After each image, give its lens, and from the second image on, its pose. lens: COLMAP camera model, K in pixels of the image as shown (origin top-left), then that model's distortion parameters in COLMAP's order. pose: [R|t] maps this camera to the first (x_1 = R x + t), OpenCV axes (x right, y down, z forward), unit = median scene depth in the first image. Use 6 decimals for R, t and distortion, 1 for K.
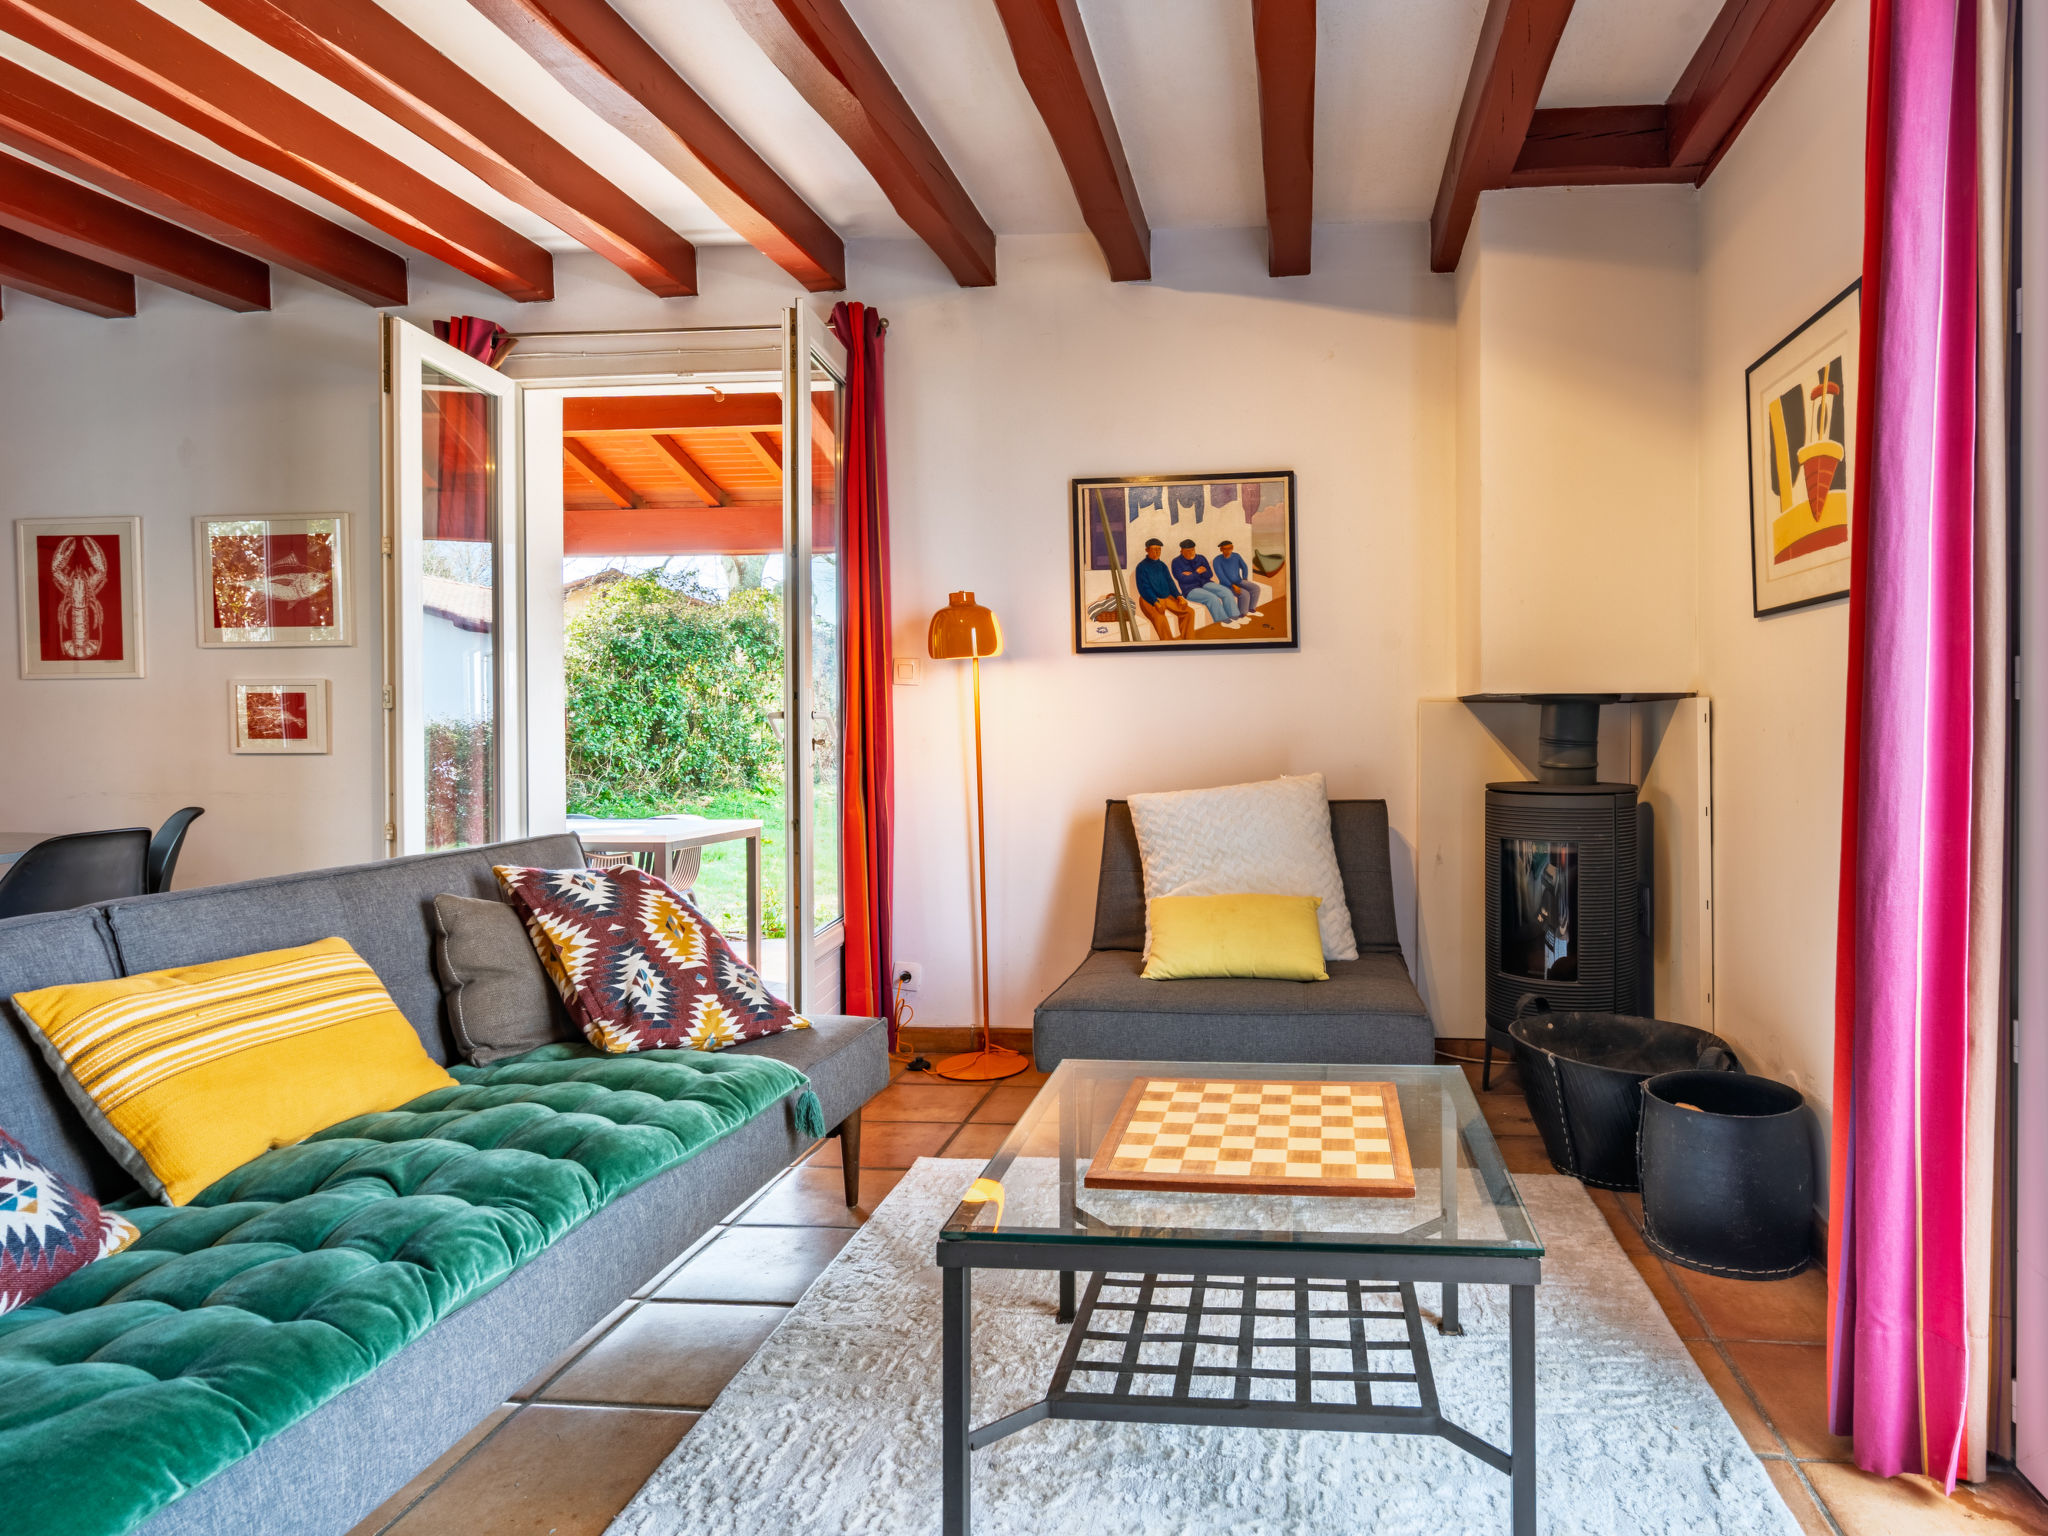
lens RADIAL K [[1246.4, 0, 1171.4], [0, 1246.4, 753.6], [0, 0, 1]] dist [-0.000498, 0.002270]
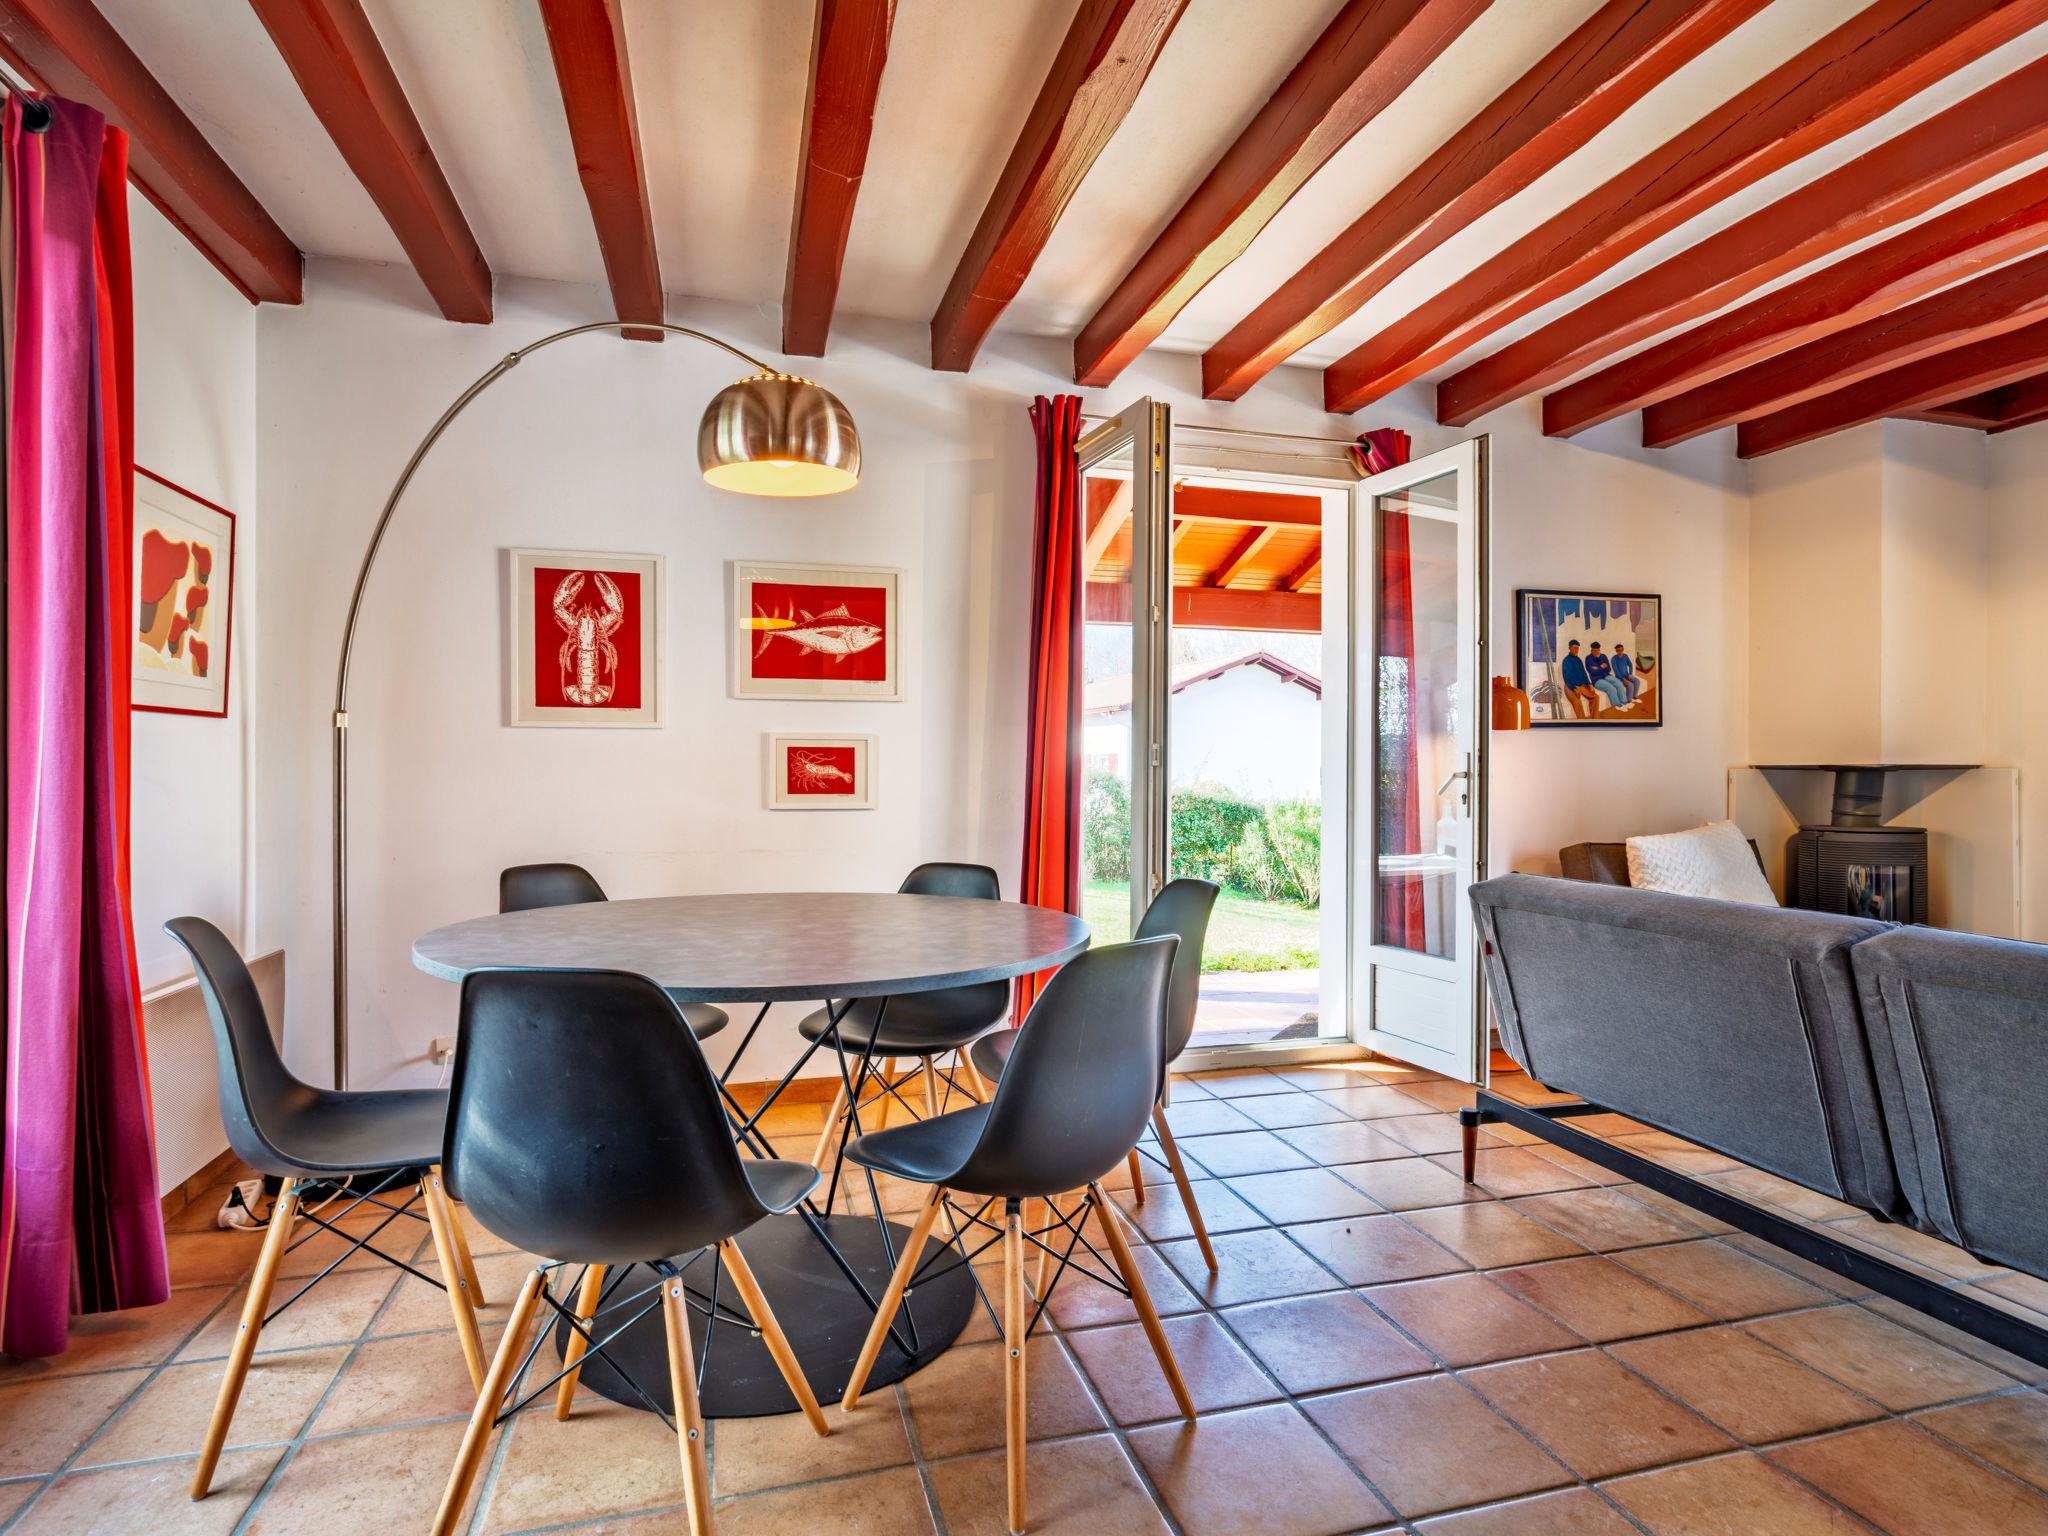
lens RADIAL K [[1107.6, 0, 1034.7], [0, 1107.6, 777.8], [0, 0, 1]] dist [-0.008318, 0.003883]
pose [[0.933254, 0.005695, 0.359171, -0.939549], [-0.002866, 0.999961, -0.008408, -0.018907], [-0.359205, 0.006818, 0.933234, 0.138096]]
